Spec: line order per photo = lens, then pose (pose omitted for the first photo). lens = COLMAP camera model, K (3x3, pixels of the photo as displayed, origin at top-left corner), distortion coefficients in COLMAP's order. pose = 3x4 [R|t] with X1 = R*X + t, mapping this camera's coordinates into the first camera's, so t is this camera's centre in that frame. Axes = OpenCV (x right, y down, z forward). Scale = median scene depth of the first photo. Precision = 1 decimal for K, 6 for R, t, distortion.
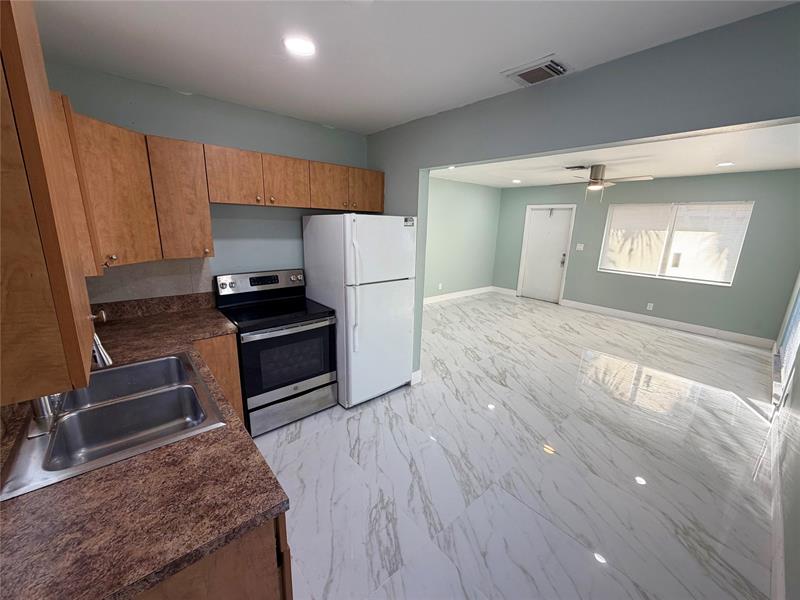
lens RADIAL K [[319.1, 0, 395.2], [0, 319.1, 300.4], [0, 0, 1]] dist [-0.003023, 0.001065]
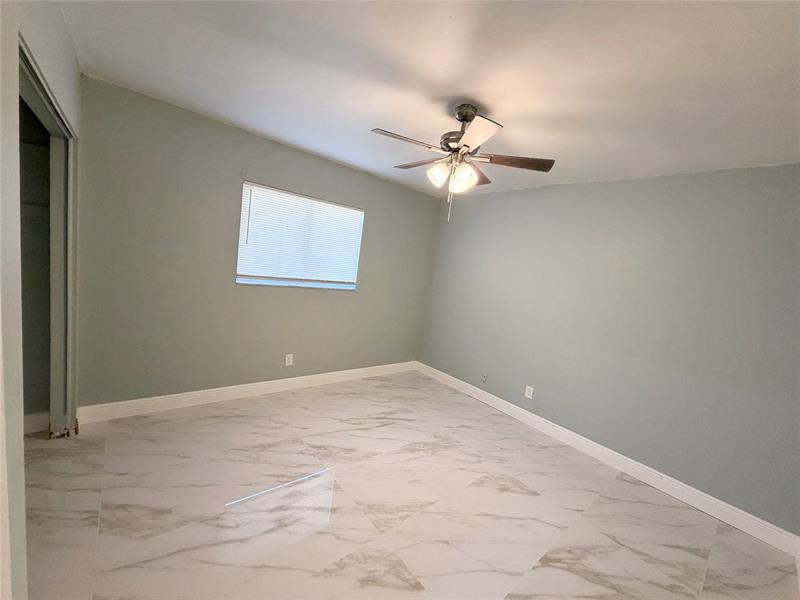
lens RADIAL K [[319.1, 0, 392.4], [0, 319.1, 304.3], [0, 0, 1]] dist [-0.003023, 0.001065]
pose [[-0.014954, 0.104035, -0.994461, 1.500458], [-0.361795, 0.926619, 0.102378, -0.211224], [0.932138, 0.361322, 0.023783, 1.170292]]
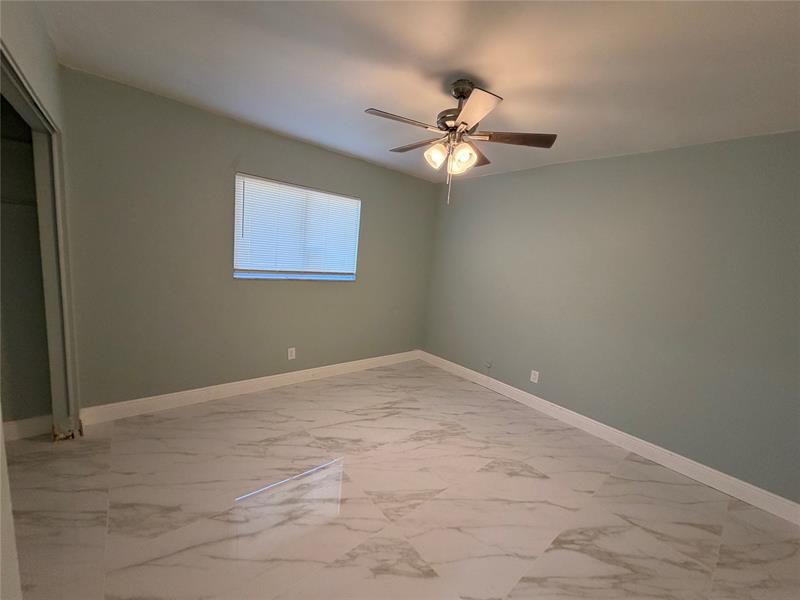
lens RADIAL K [[319.1, 0, 392.0], [0, 319.1, 305.2], [0, 0, 1]] dist [-0.003023, 0.001065]
pose [[-0.013709, 0.134406, -0.990832, 1.487539], [-0.323957, 0.936879, 0.131569, -0.202885], [0.945973, 0.322790, 0.030698, 1.171326]]
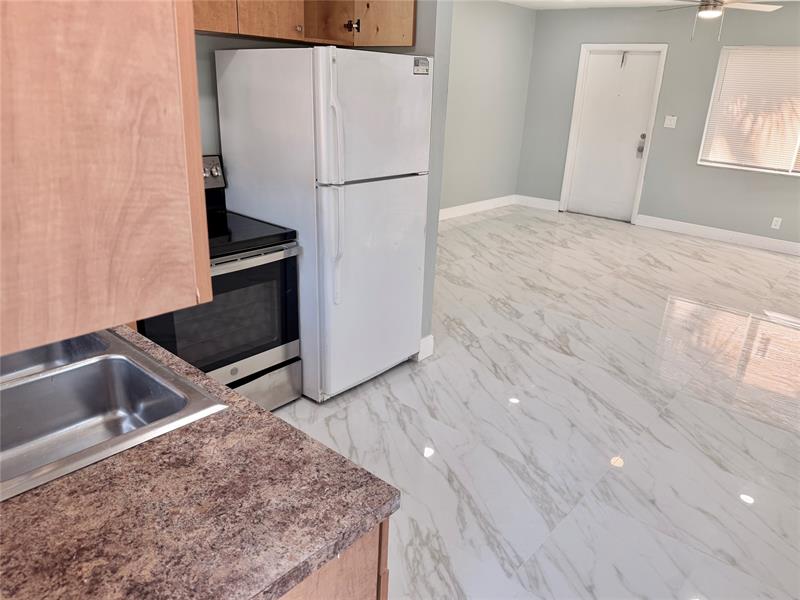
lens RADIAL K [[584.9, 0, 401.6], [0, 584.9, 301.8], [0, 0, 1]] dist [0.070741, -0.097898]
pose [[0.988804, -0.036232, 0.144755, -0.128779], [0.017919, 0.991886, 0.125863, 0.022555], [-0.148141, -0.121860, 0.981430, -0.035214]]
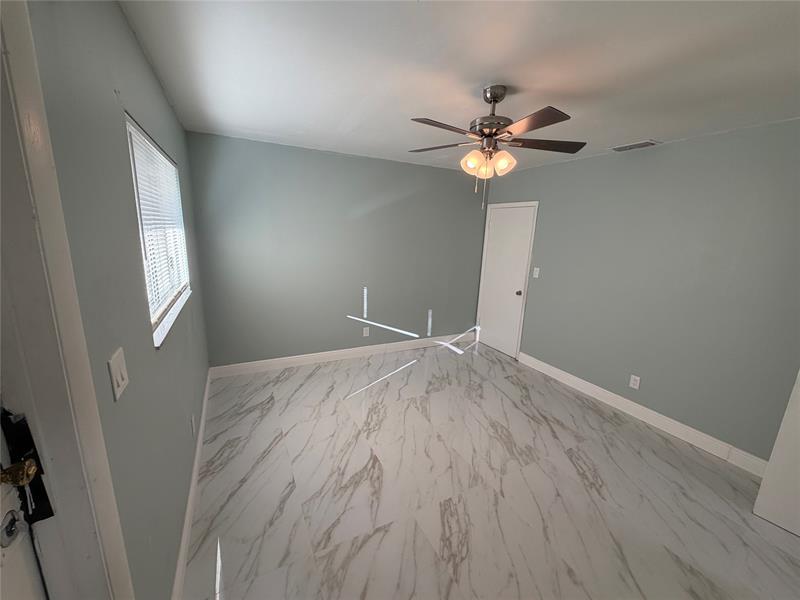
lens RADIAL K [[319.1, 0, 404.1], [0, 319.1, 298.6], [0, 0, 1]] dist [-0.003023, 0.001065]
pose [[-0.972330, -0.107159, 0.207585, 0.848276], [-0.006663, 0.900949, 0.433874, -0.492557], [-0.233517, 0.420485, -0.876734, 2.028137]]
